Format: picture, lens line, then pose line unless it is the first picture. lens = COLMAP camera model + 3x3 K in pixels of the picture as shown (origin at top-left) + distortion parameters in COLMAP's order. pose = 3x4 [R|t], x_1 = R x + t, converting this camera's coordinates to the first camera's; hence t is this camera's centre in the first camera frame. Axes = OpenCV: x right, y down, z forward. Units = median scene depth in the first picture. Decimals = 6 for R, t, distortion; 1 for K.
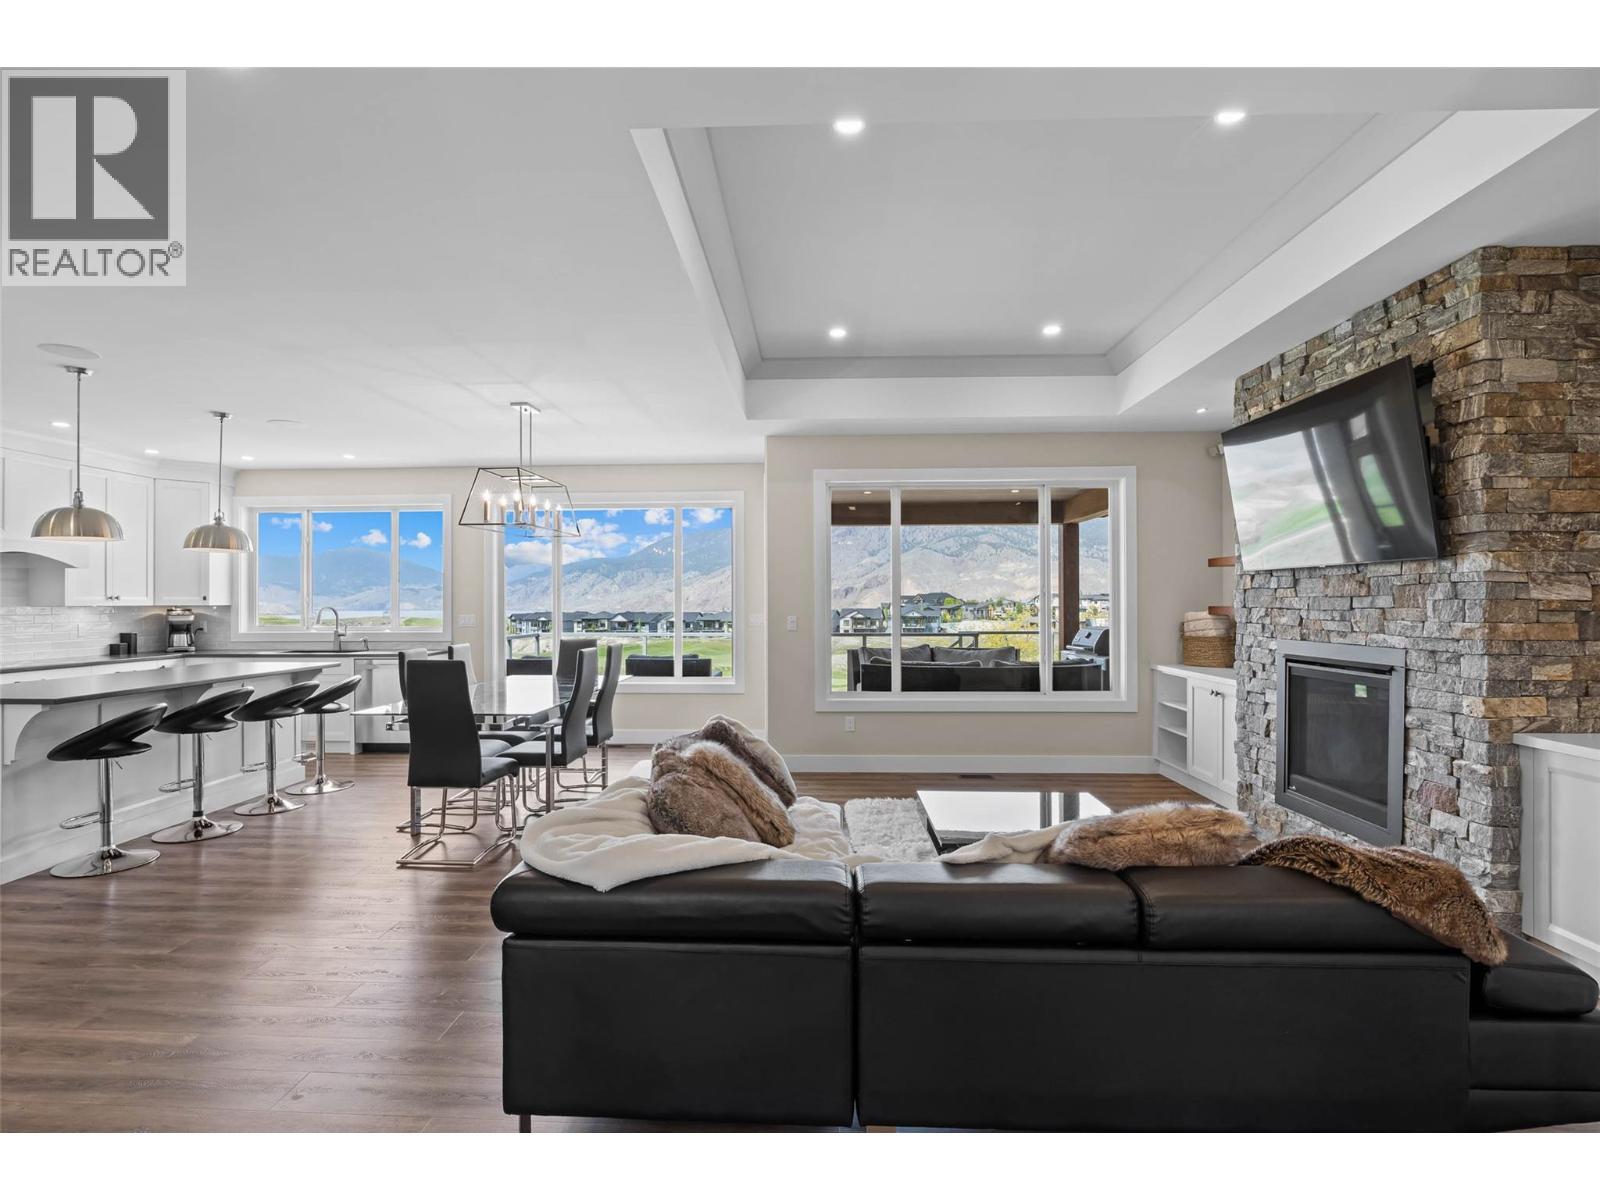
lens RADIAL K [[774.5, 0, 803.5], [0, 774.5, 605.7], [0, 0, 1]] dist [0.011110, 0.000000]
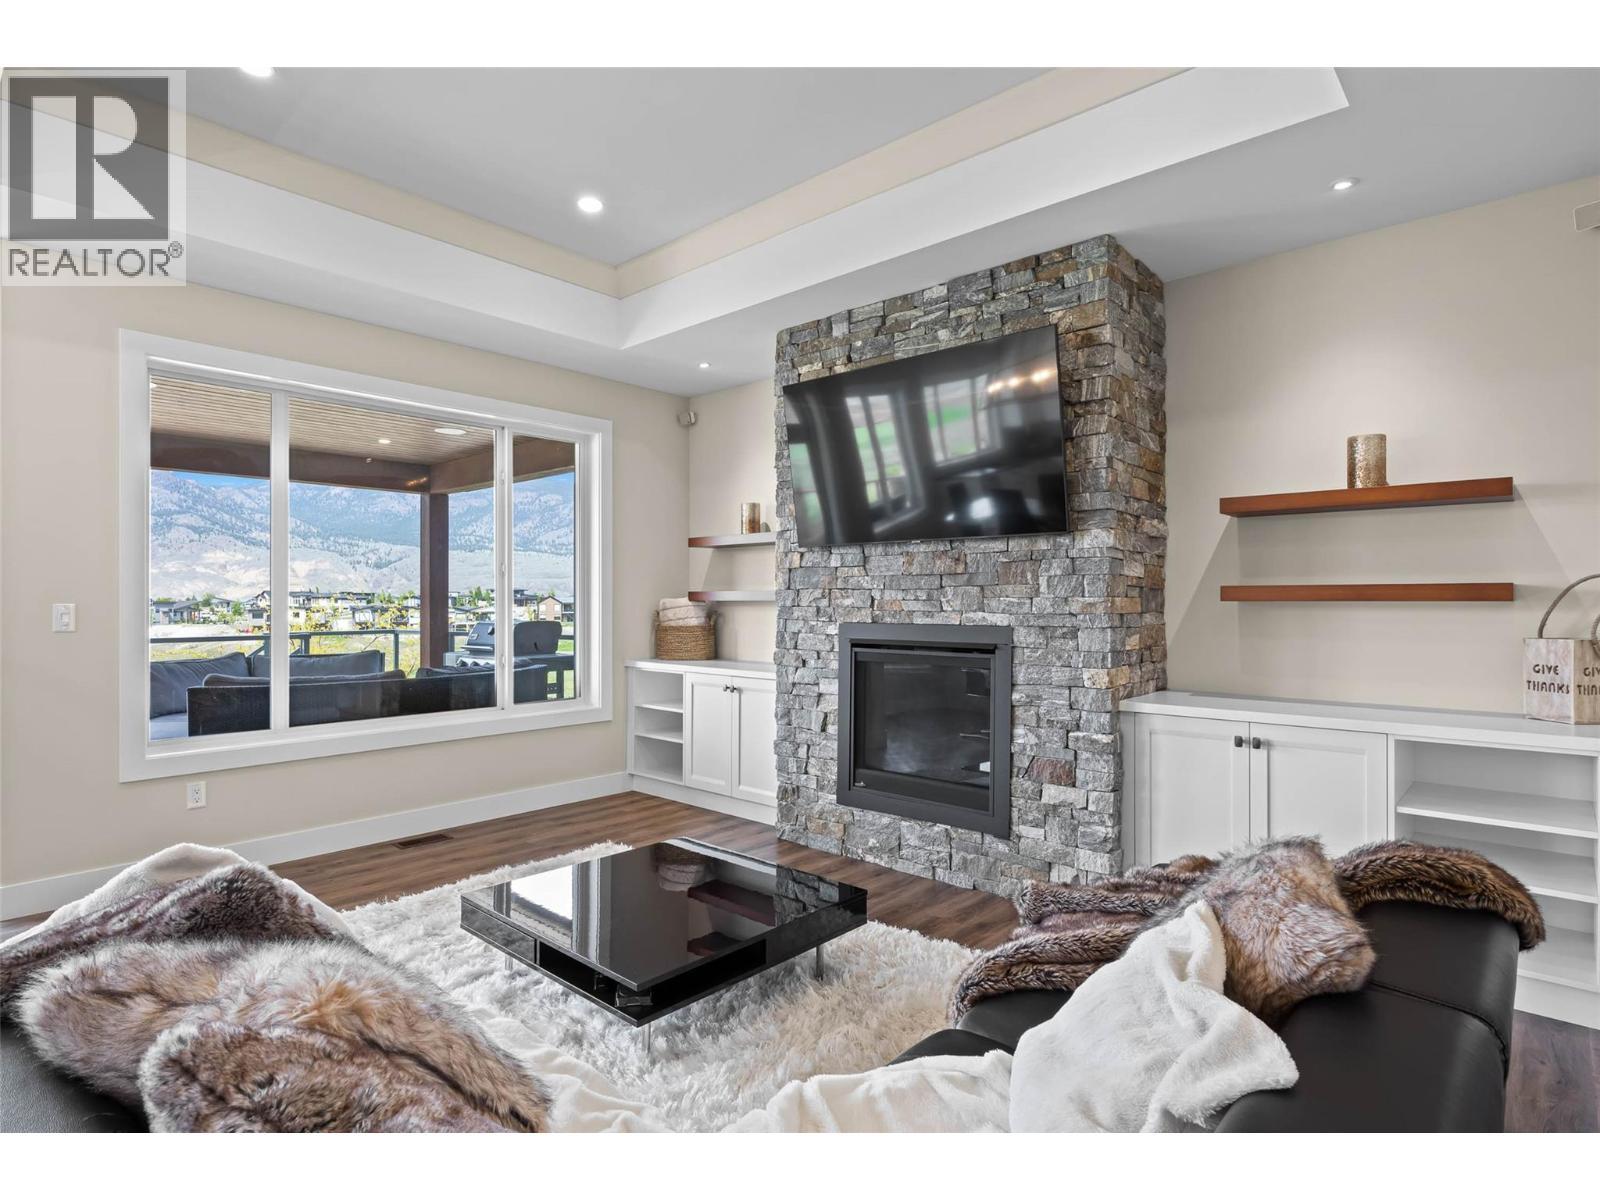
lens RADIAL K [[833.2, 0, 773.7], [0, 833.2, 598.7], [0, 0, 1]] dist [-0.000986, -0.004750]
pose [[0.659772, 0.004074, 0.751455, -0.178007], [0.002095, 0.999971, -0.007261, 0.022338], [-0.751463, 0.006365, 0.659745, 0.427093]]
